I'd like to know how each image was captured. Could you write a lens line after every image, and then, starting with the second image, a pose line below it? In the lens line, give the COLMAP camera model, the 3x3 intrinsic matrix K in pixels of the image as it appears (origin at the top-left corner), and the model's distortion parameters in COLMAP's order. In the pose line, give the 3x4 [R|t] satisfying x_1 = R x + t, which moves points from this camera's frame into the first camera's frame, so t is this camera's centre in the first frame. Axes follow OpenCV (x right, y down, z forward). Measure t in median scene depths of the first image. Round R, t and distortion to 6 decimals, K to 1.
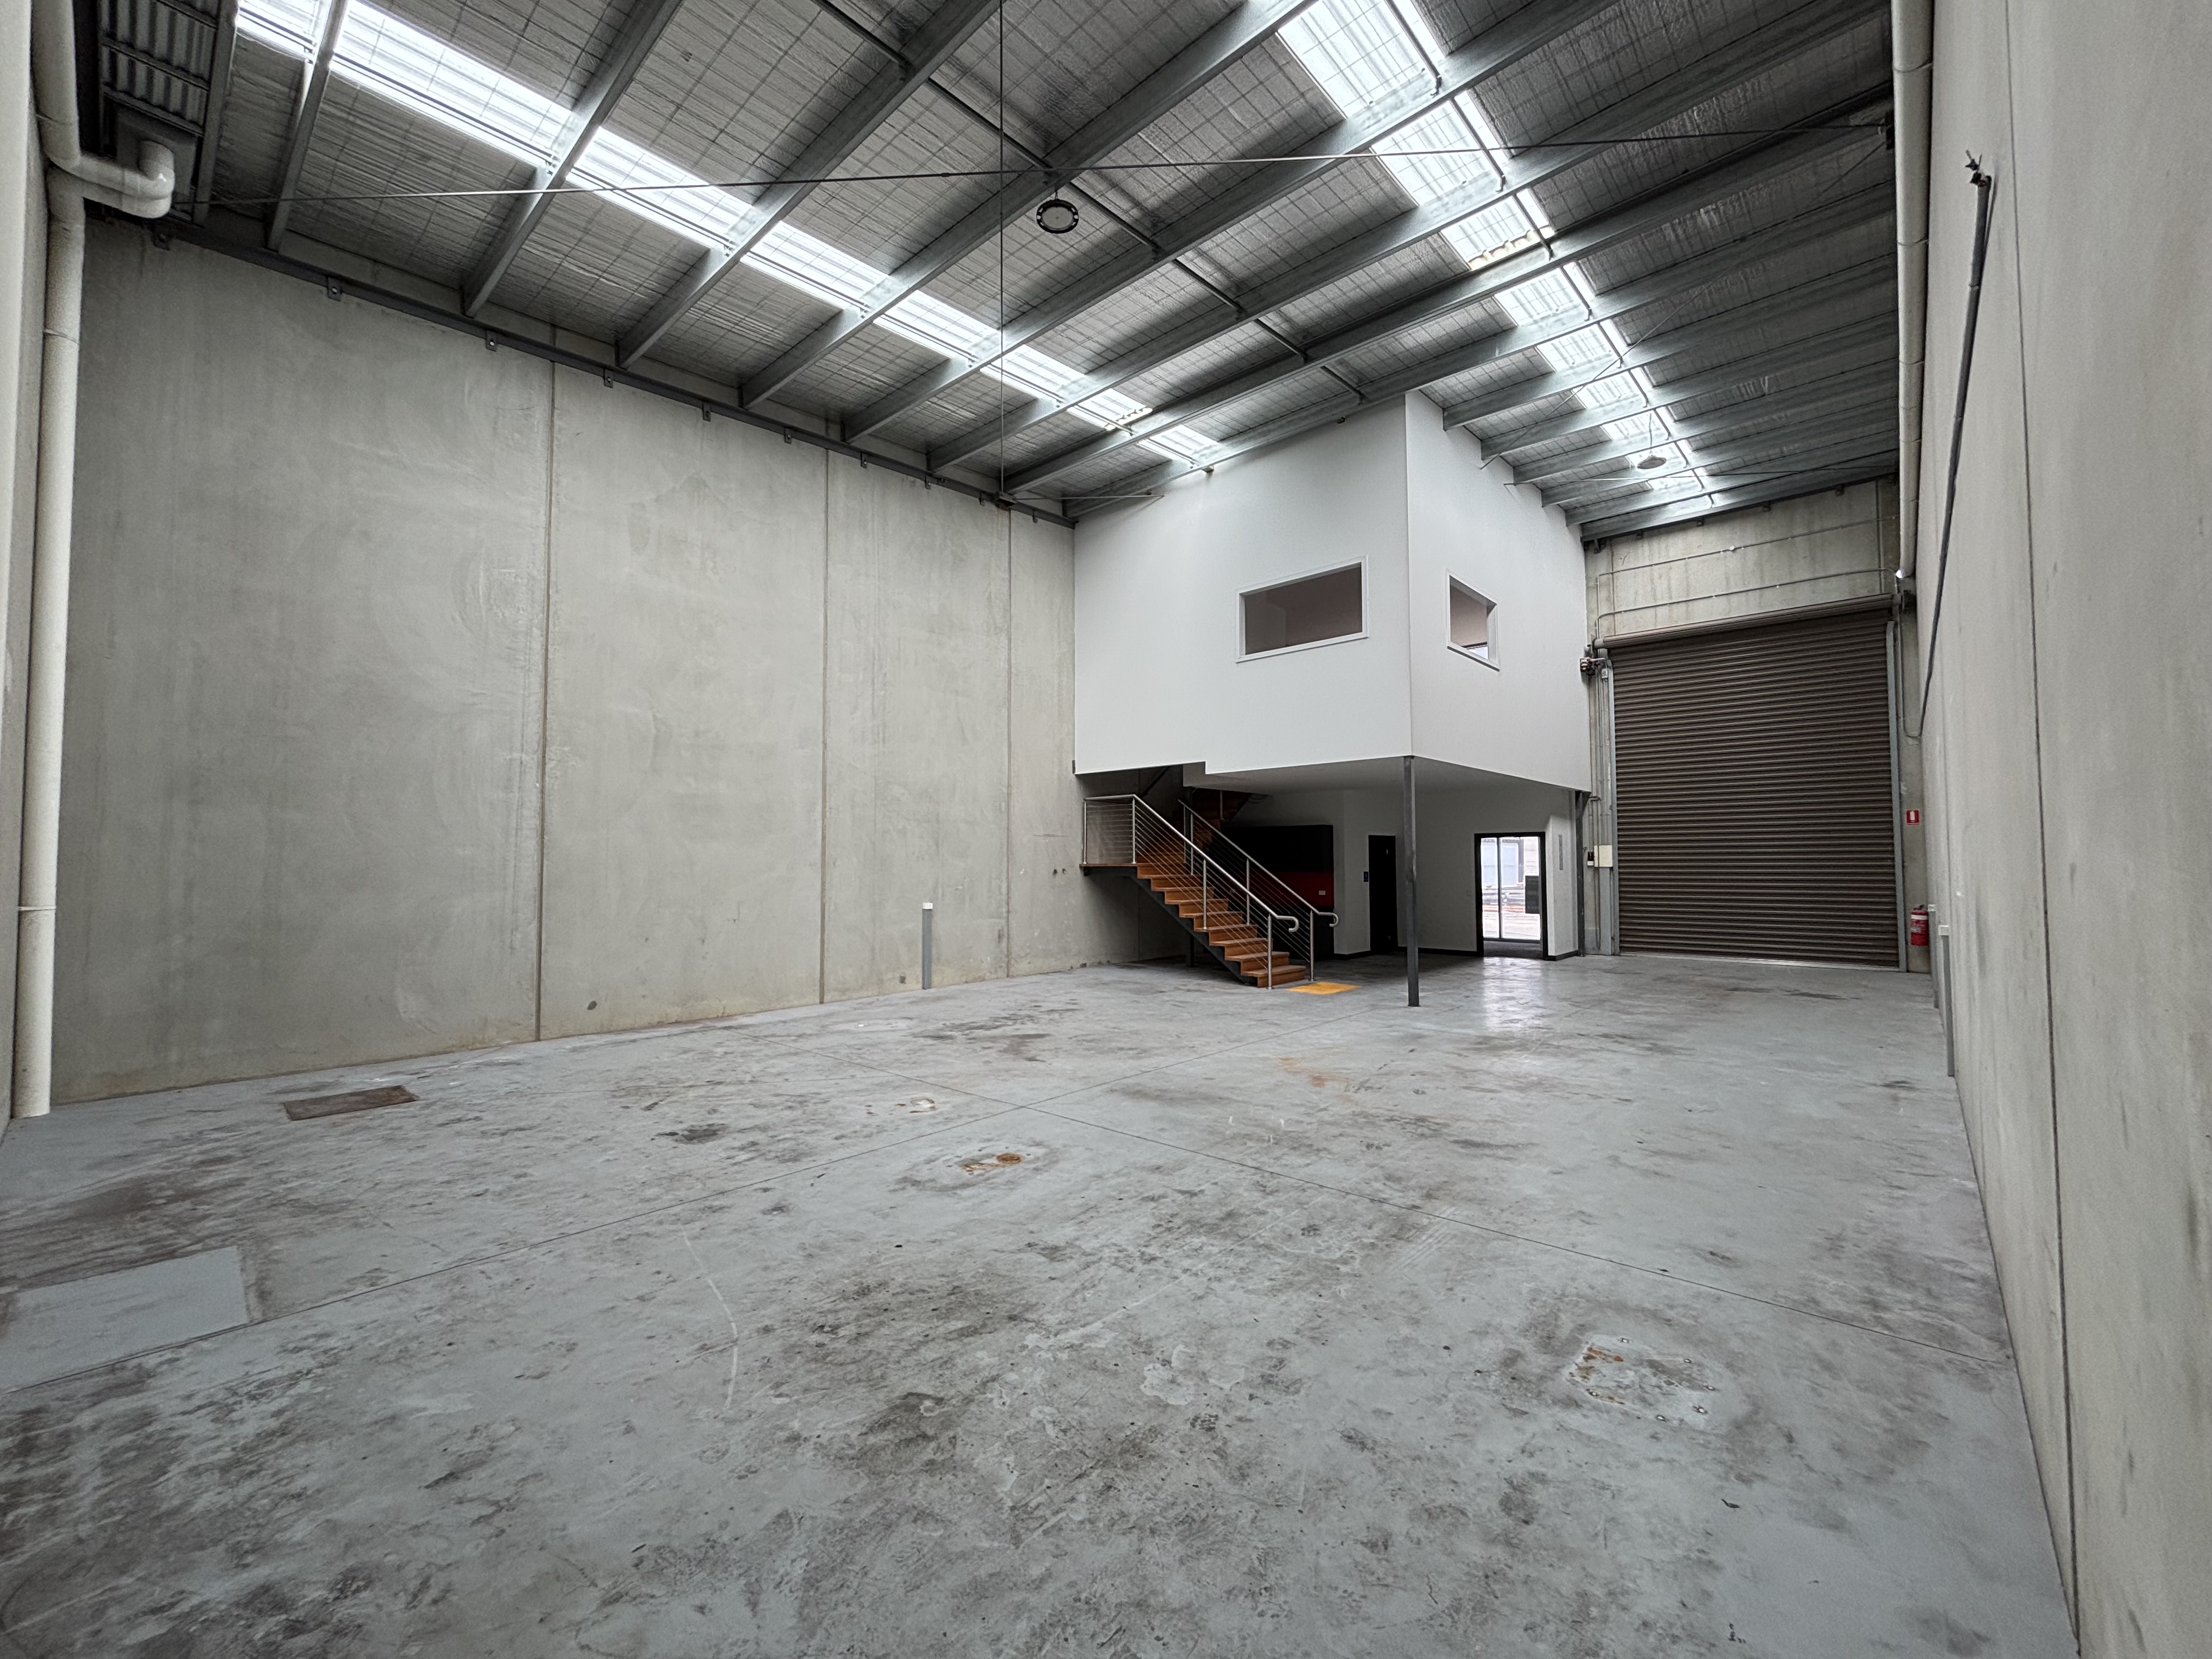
lens RADIAL K [[884.5, 0, 1106.0], [0, 884.5, 829.5], [0, 0, 1]] dist [0.013140, -0.011519]
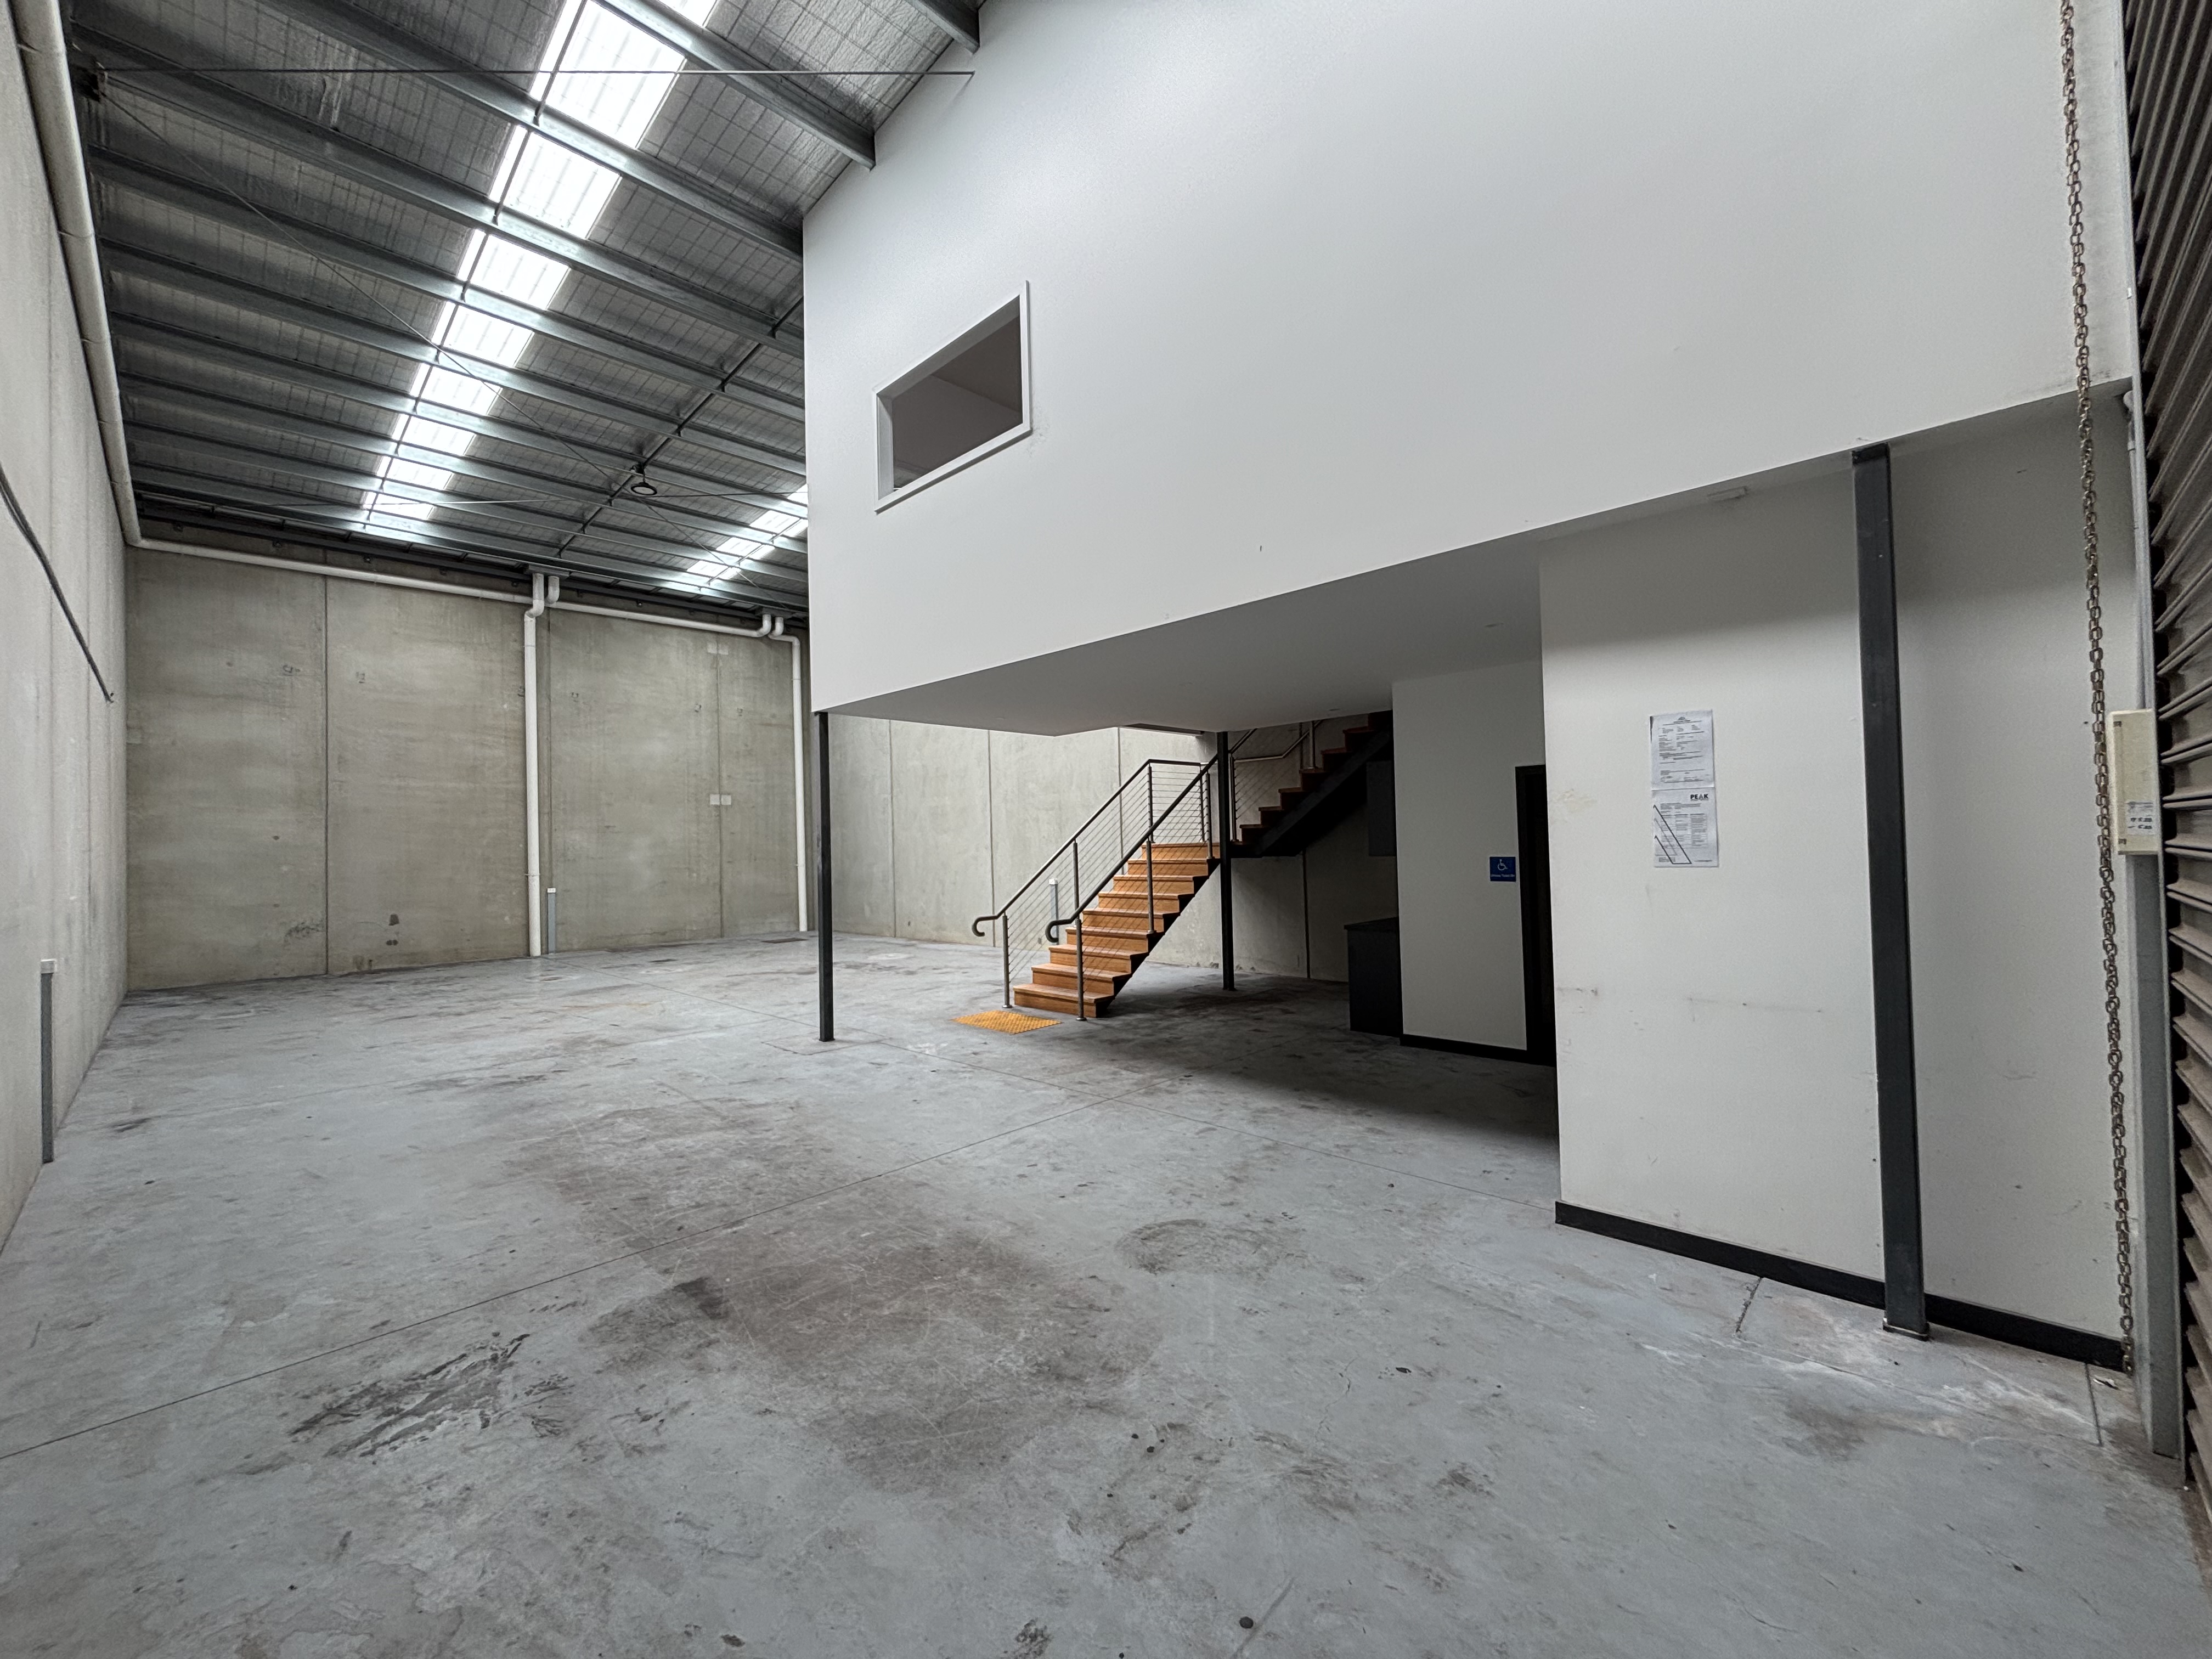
lens RADIAL K [[884.5, 0, 1106.0], [0, 884.5, 829.5], [0, 0, 1]] dist [0.013140, -0.011519]
pose [[-0.045964, -0.013231, -0.998855, 1.322089], [0.062351, 0.997925, -0.016087, 0.055886], [0.996995, -0.063019, -0.045044, 1.548798]]
